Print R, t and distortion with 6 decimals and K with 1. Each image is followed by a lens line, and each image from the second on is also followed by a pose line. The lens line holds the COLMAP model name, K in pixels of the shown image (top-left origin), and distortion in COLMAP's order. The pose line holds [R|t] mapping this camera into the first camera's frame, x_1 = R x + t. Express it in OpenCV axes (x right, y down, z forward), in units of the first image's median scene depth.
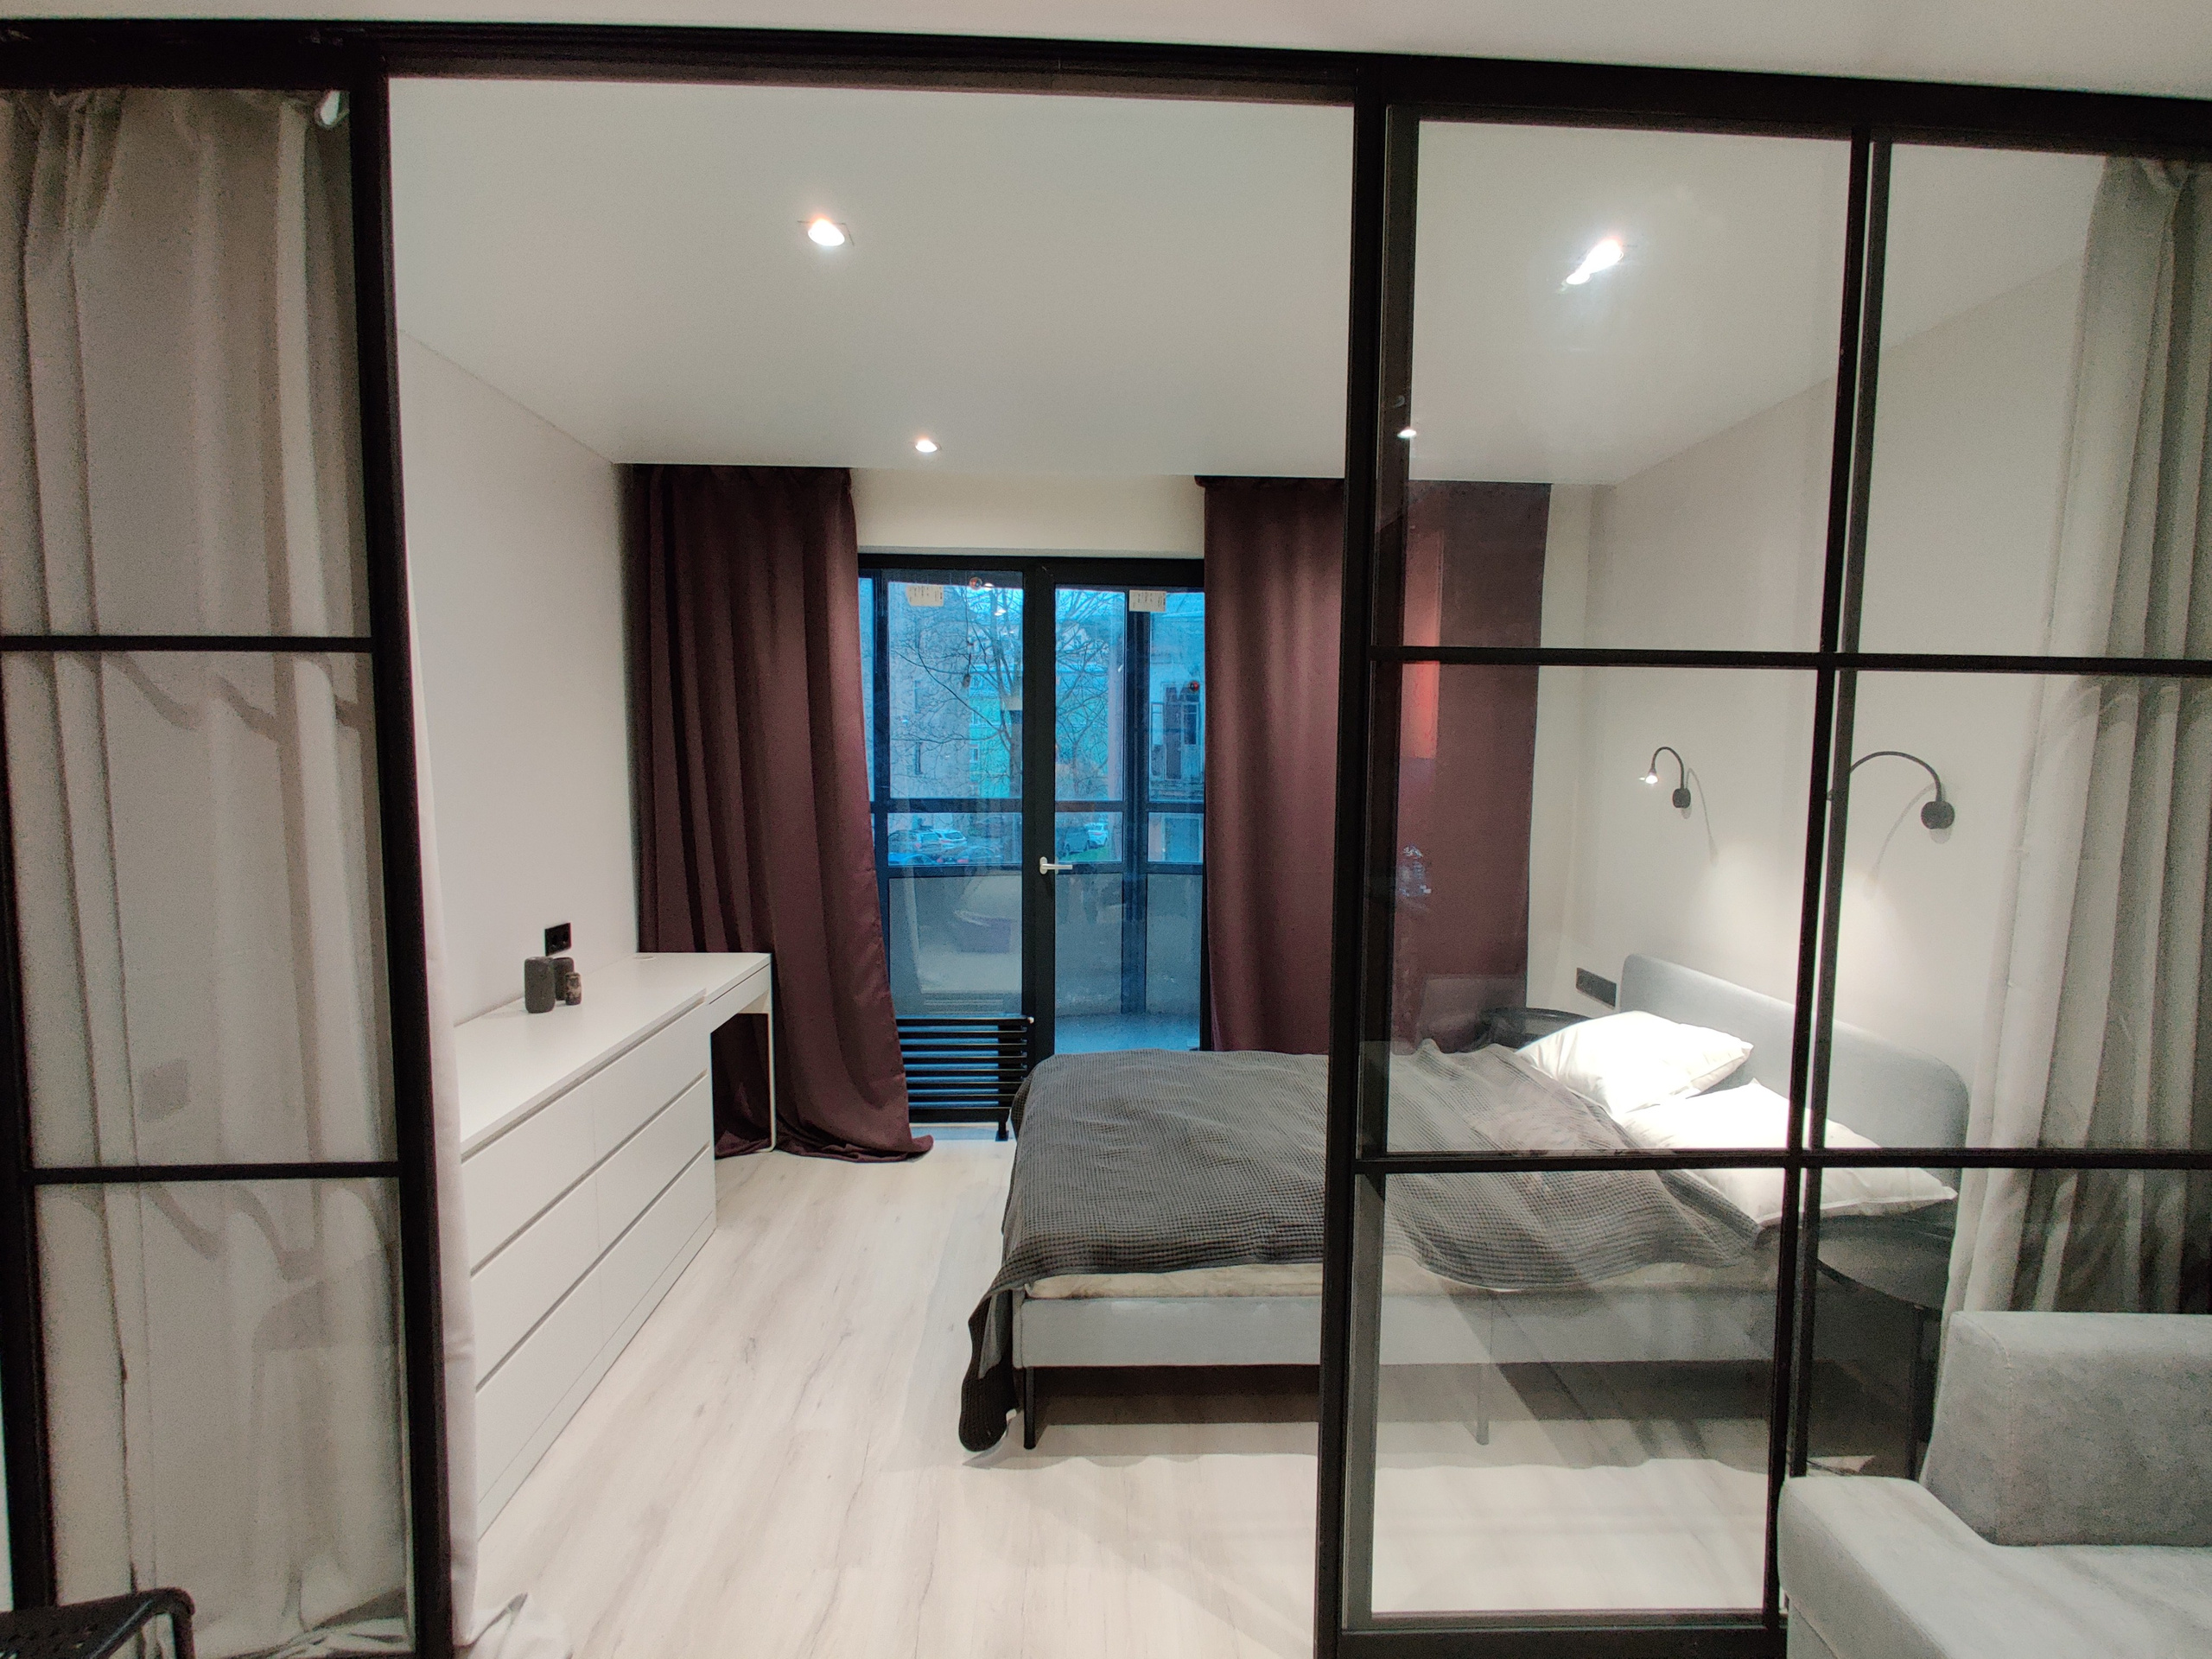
lens RADIAL K [[1146.3, 0, 1106.0], [0, 1146.3, 829.5], [0, 0, 1]] dist [-0.001694, 0.001413]
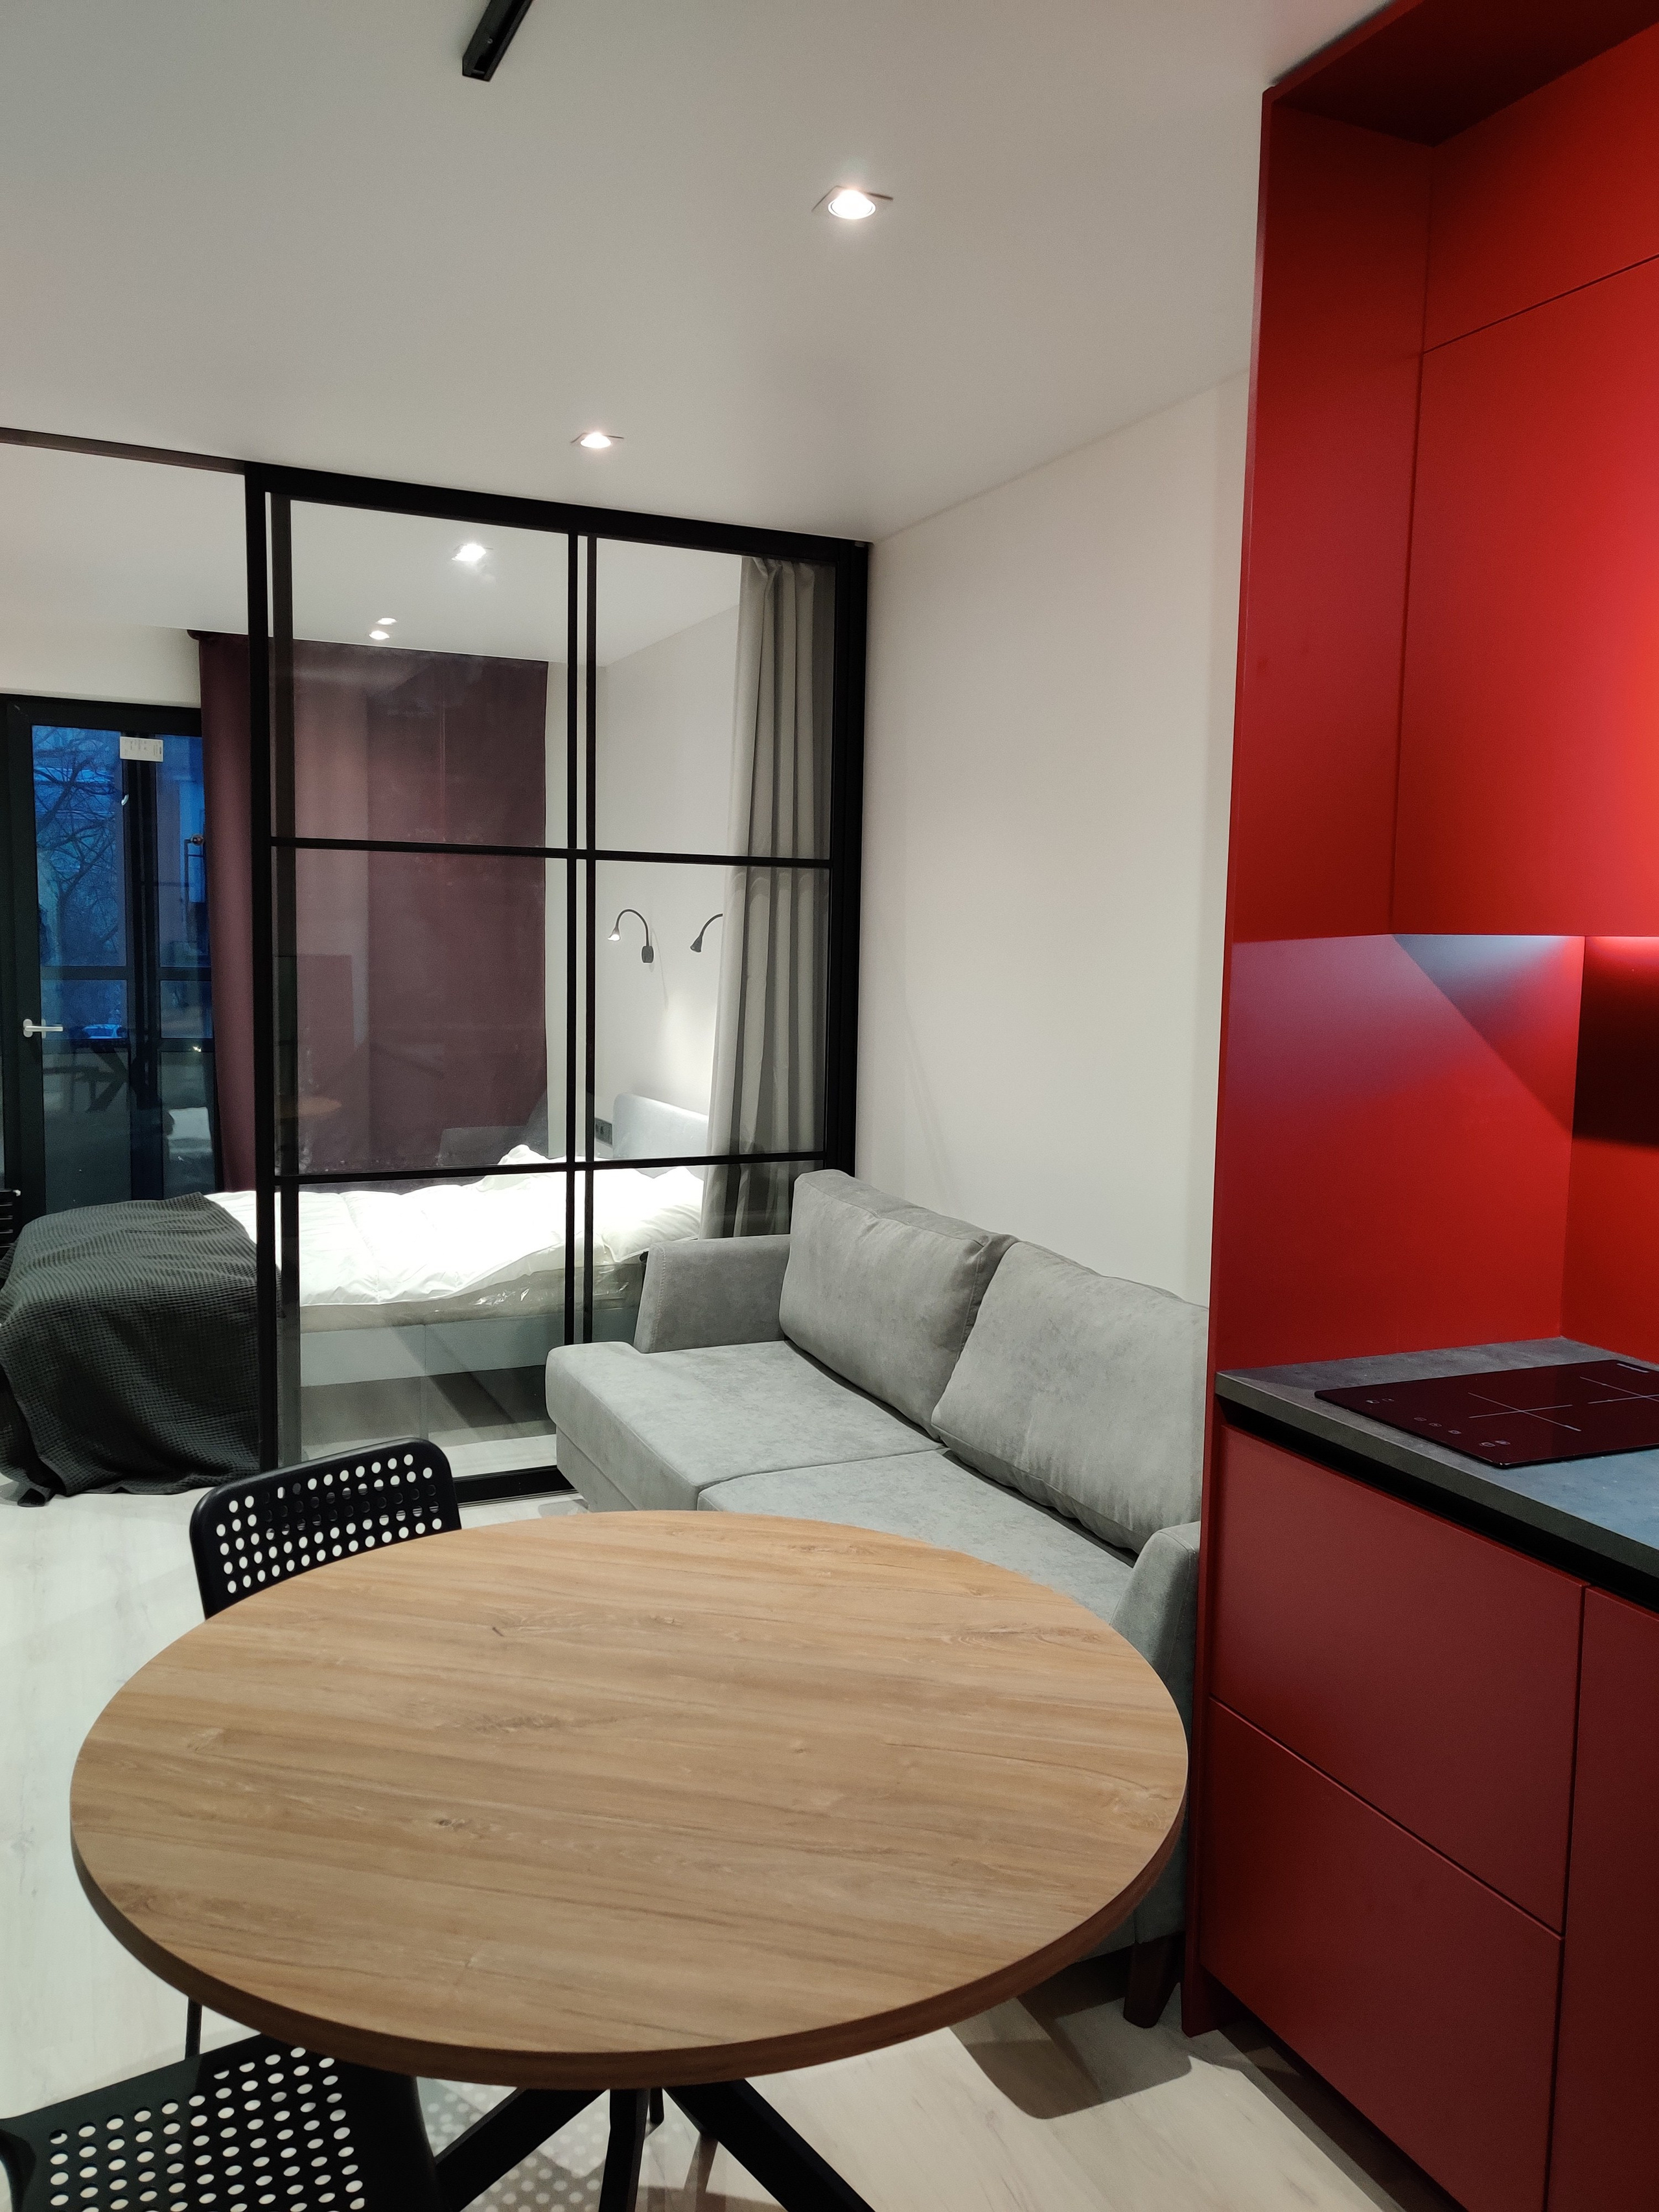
lens RADIAL K [[1704.1, 0, 830.5], [0, 1704.1, 1071.5], [0, 0, 1]] dist [0.096042, -0.093236]
pose [[0.925253, -0.026358, 0.378433, 0.027041], [0.018161, 0.999517, 0.025213, 0.073935], [-0.378915, -0.016455, 0.925285, -0.962469]]
